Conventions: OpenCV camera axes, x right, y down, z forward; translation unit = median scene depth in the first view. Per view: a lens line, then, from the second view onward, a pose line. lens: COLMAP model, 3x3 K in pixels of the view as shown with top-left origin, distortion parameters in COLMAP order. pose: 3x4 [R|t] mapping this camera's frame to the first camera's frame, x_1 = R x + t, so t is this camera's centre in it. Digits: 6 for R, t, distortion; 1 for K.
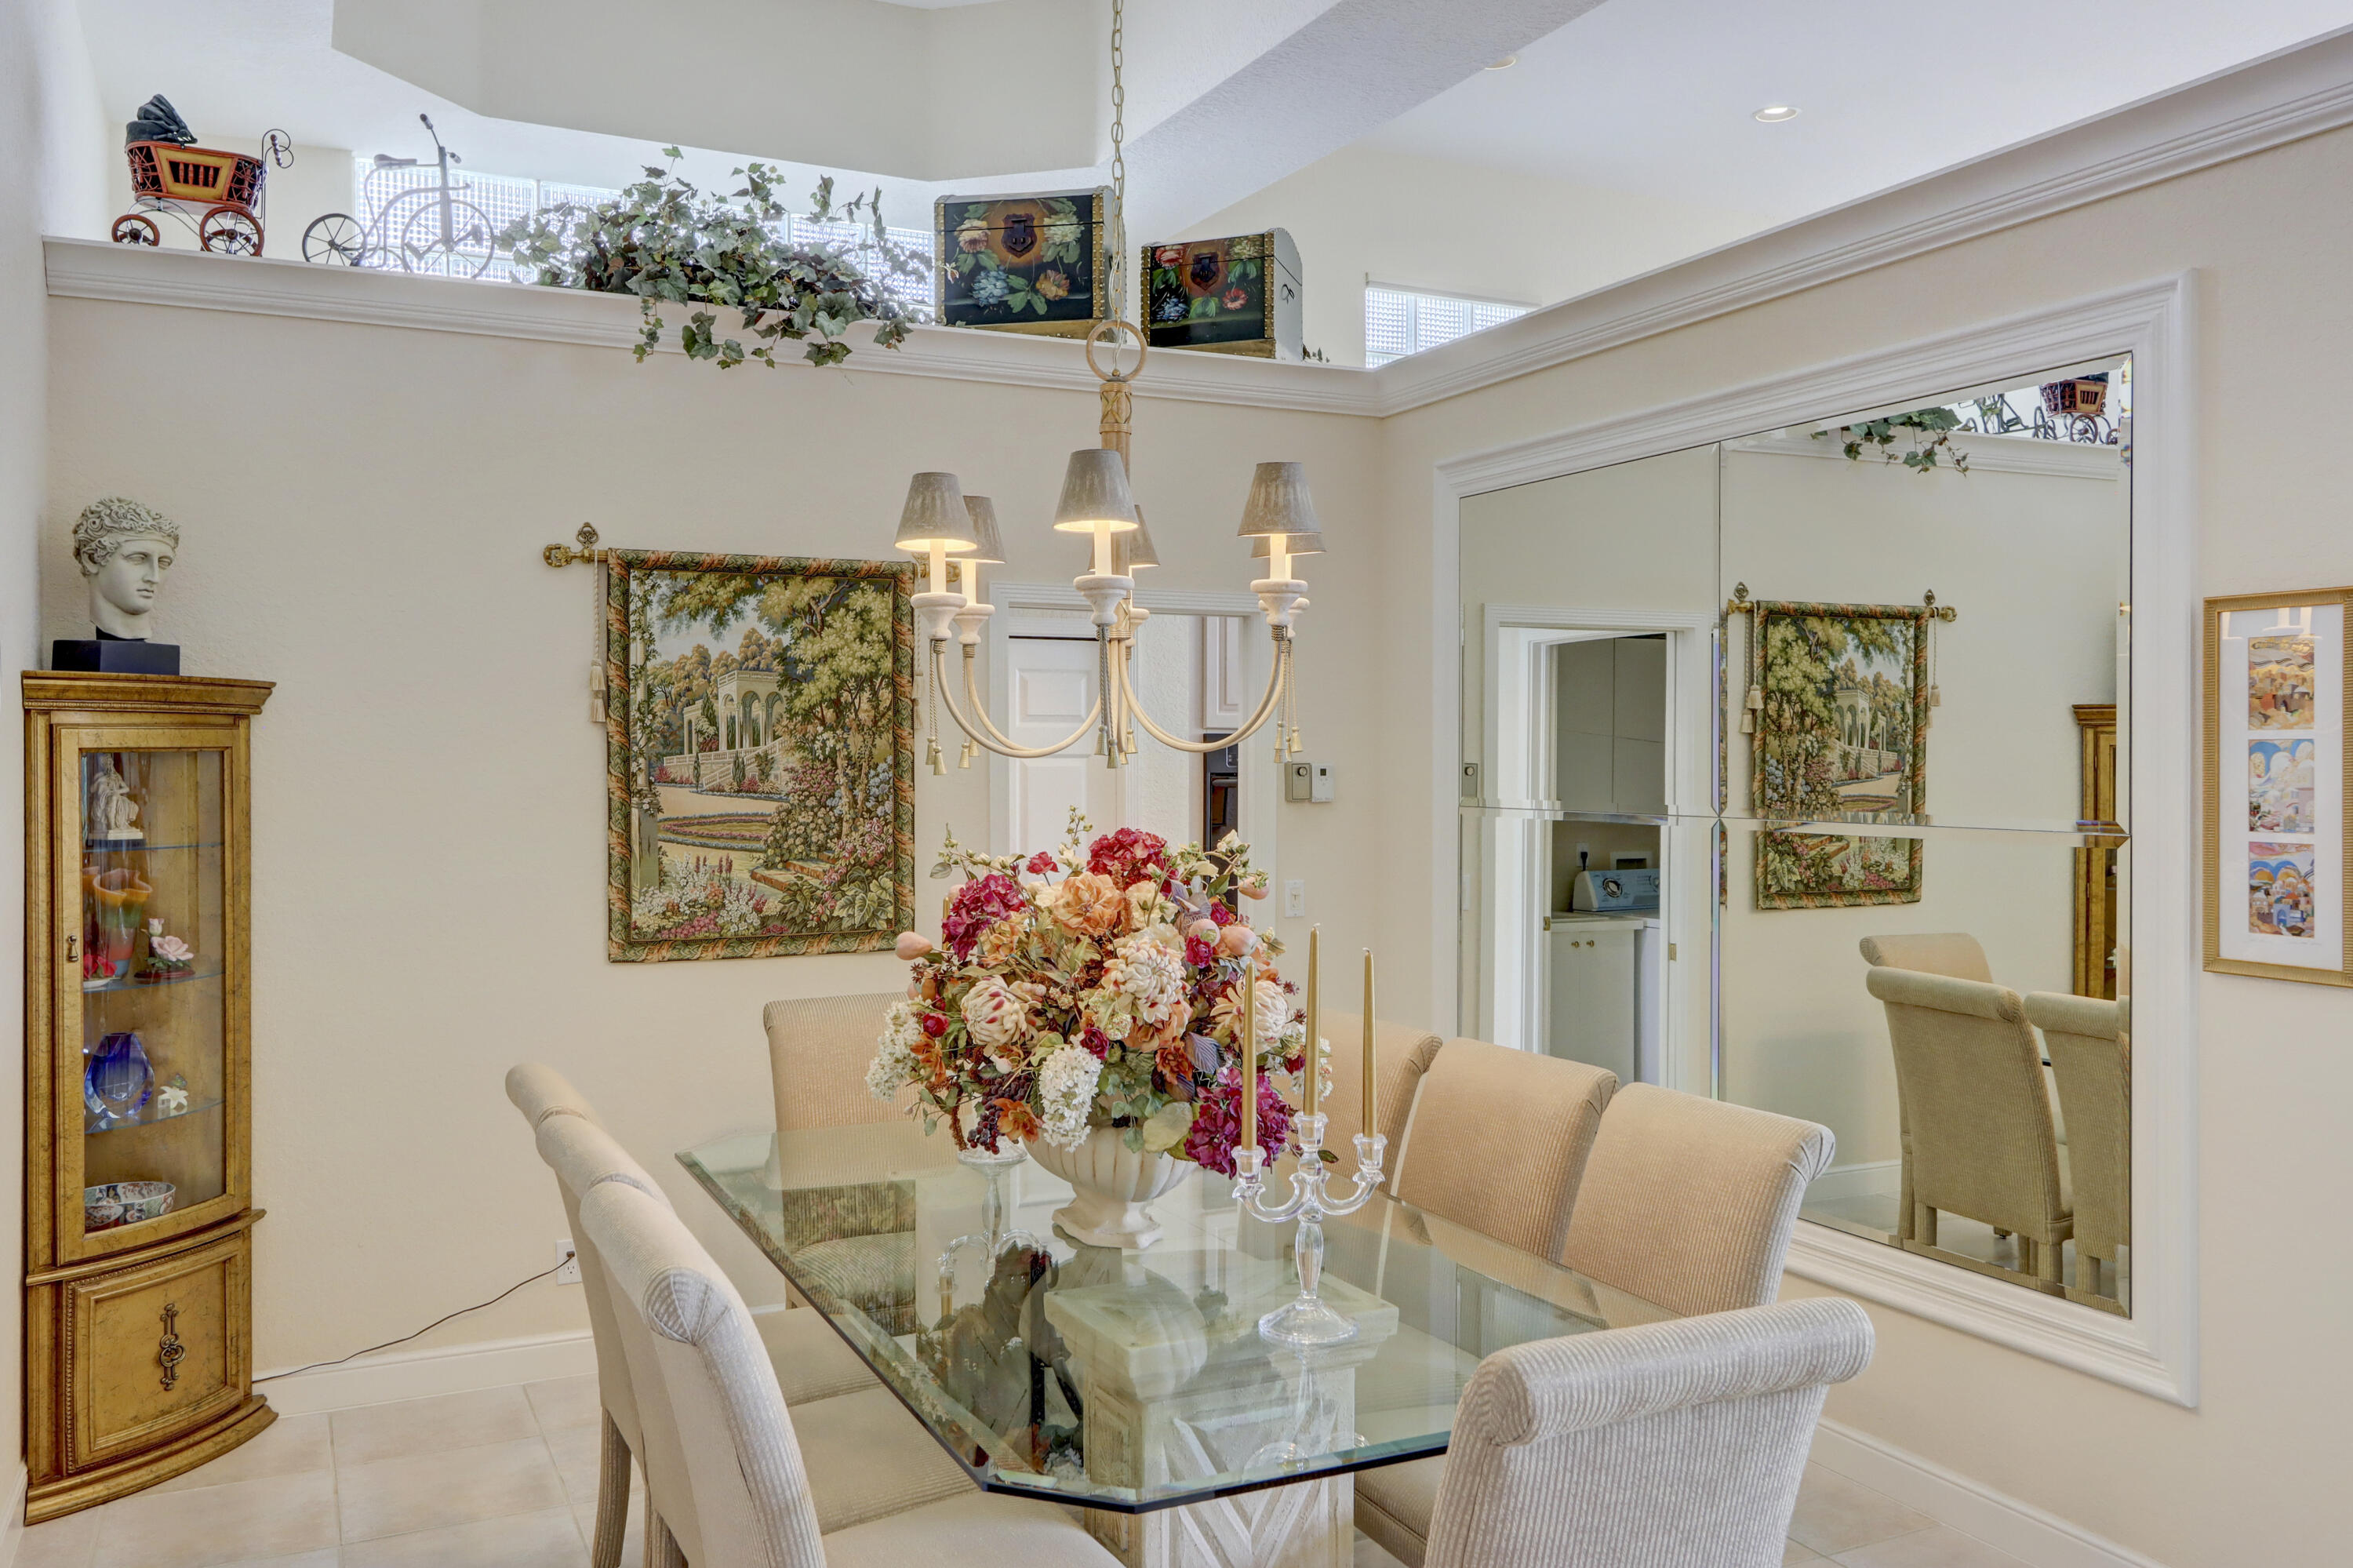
lens RADIAL K [[1826.4, 0, 1174.7], [0, 1826.4, 770.7], [0, 0, 1]] dist [-0.017410, 0.004493]
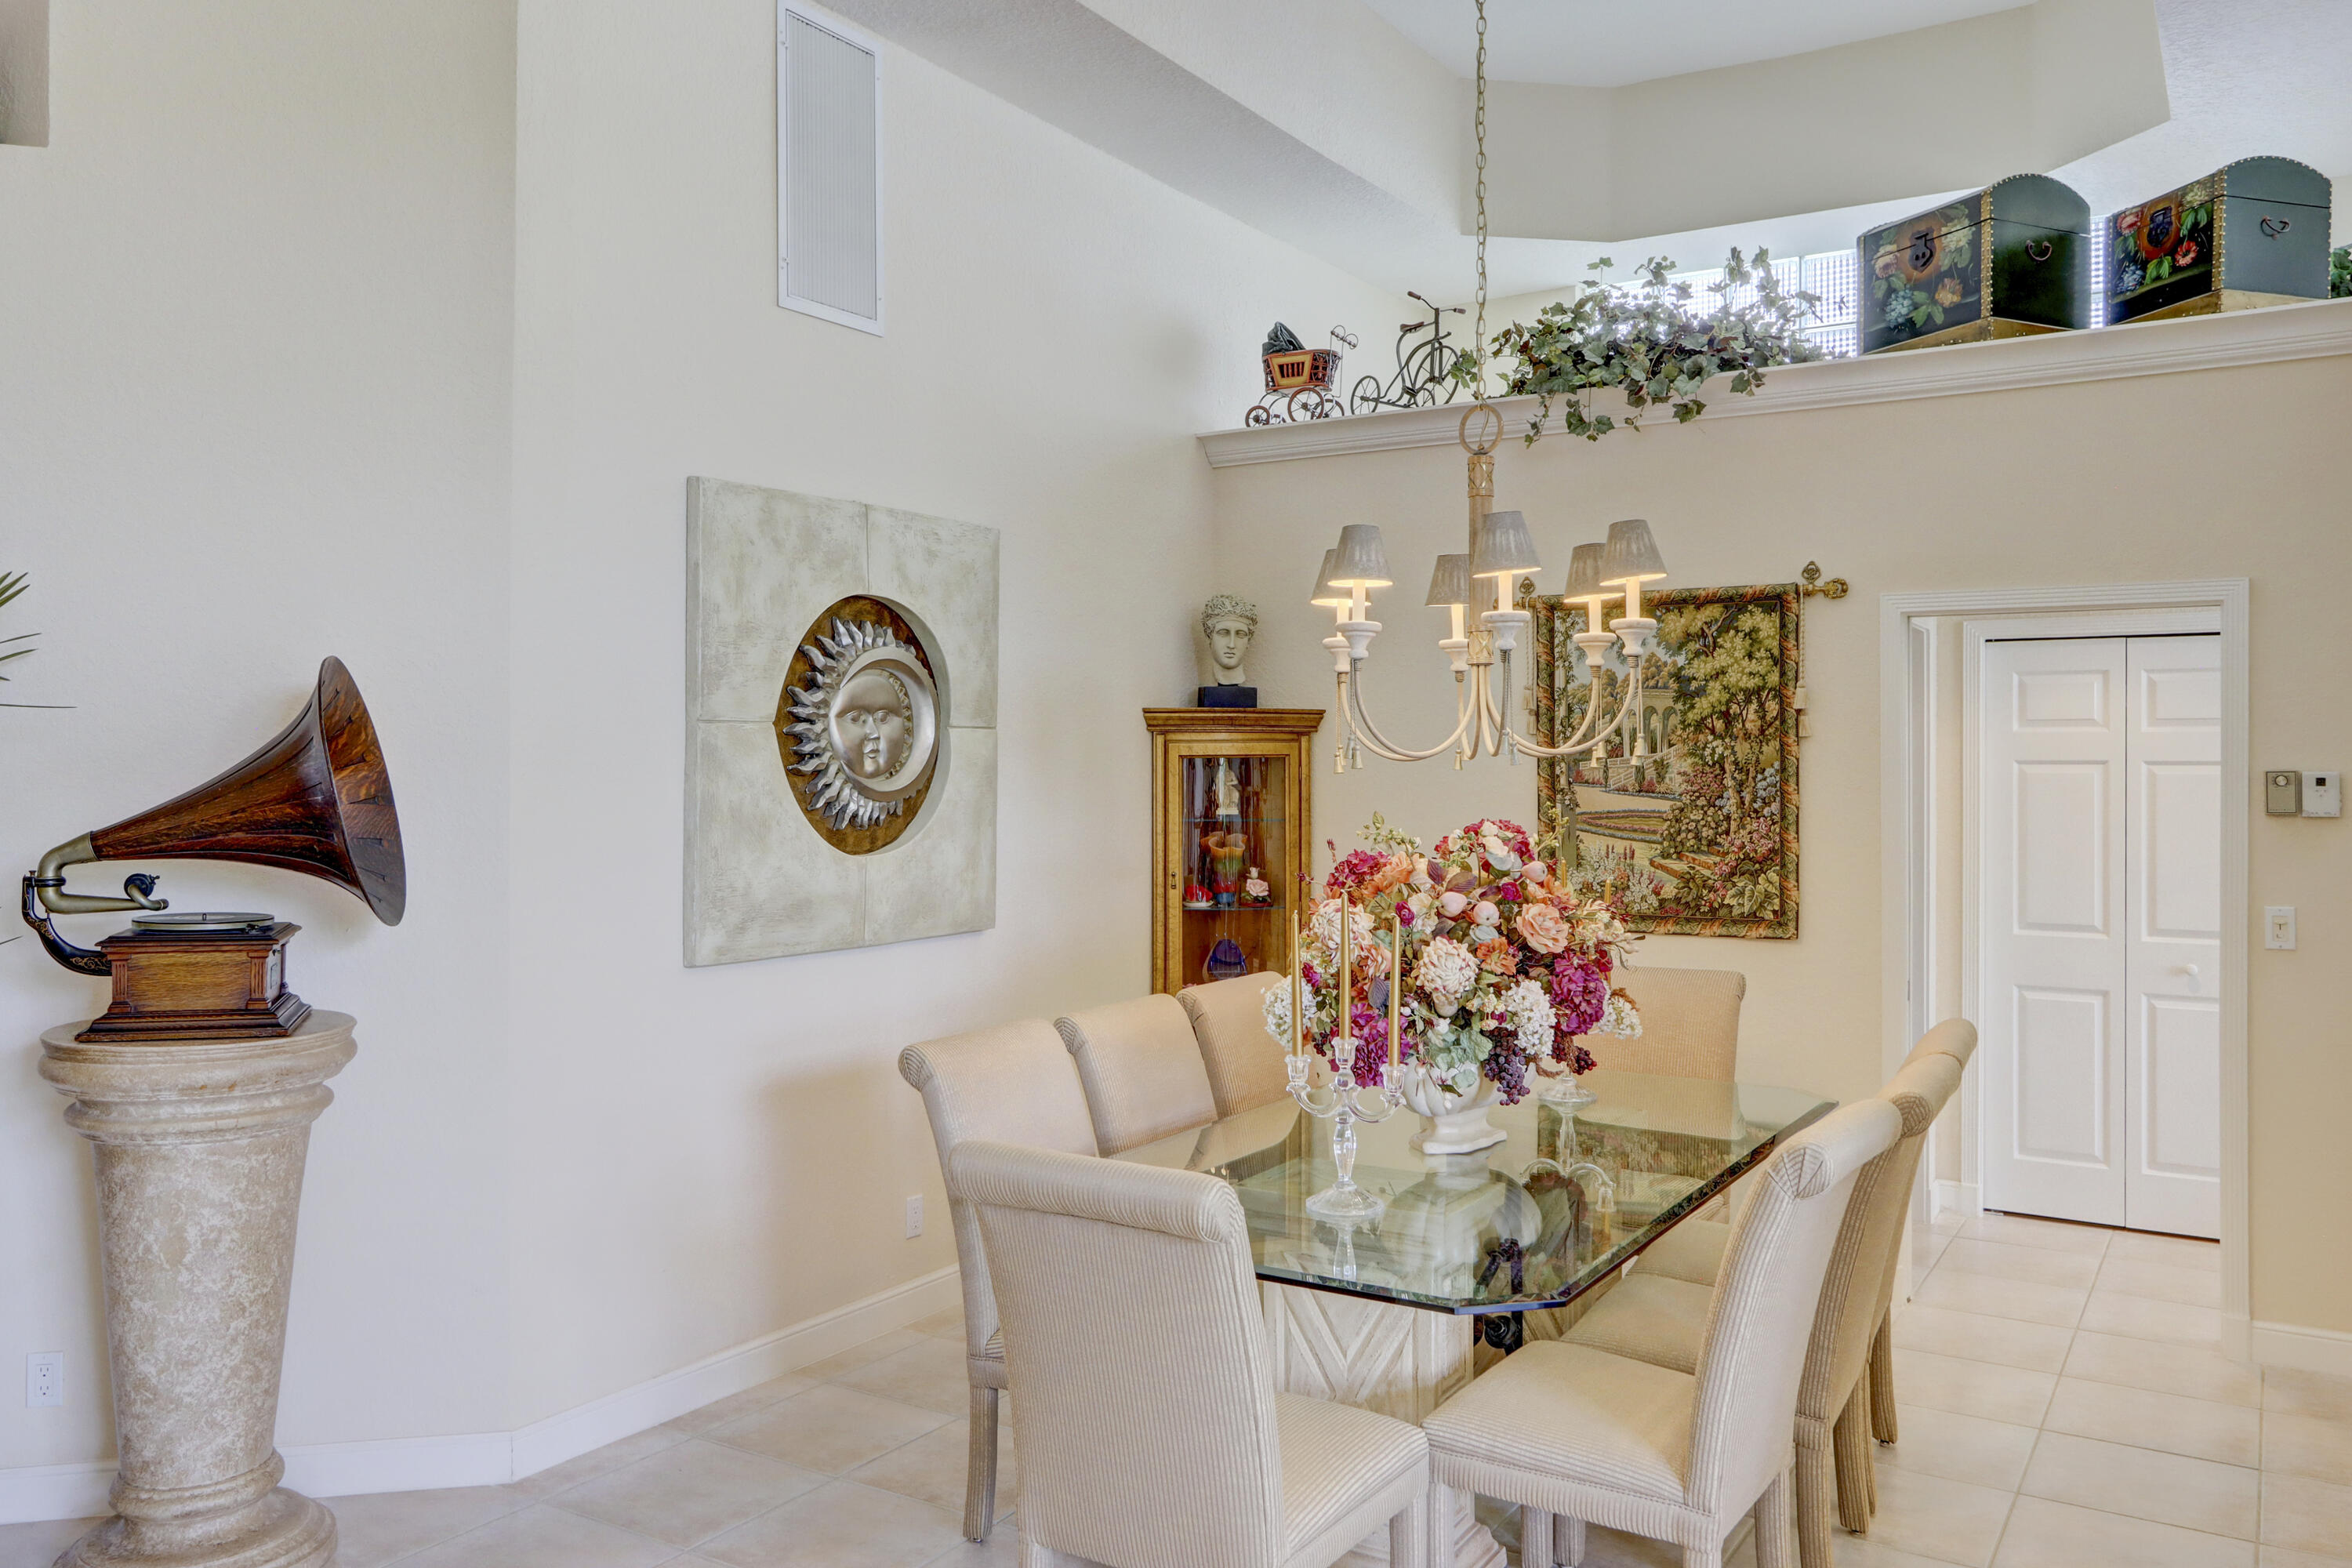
lens RADIAL K [[1768.4, 0, 1174.8], [0, 1768.4, 782.7], [0, 0, 1]] dist [-0.007644, -0.000030]
pose [[0.531497, 0.007578, -0.847026, 0.562070], [-0.012935, 0.999916, 0.000829, 0.008562], [0.846961, 0.010515, 0.531550, 0.133378]]
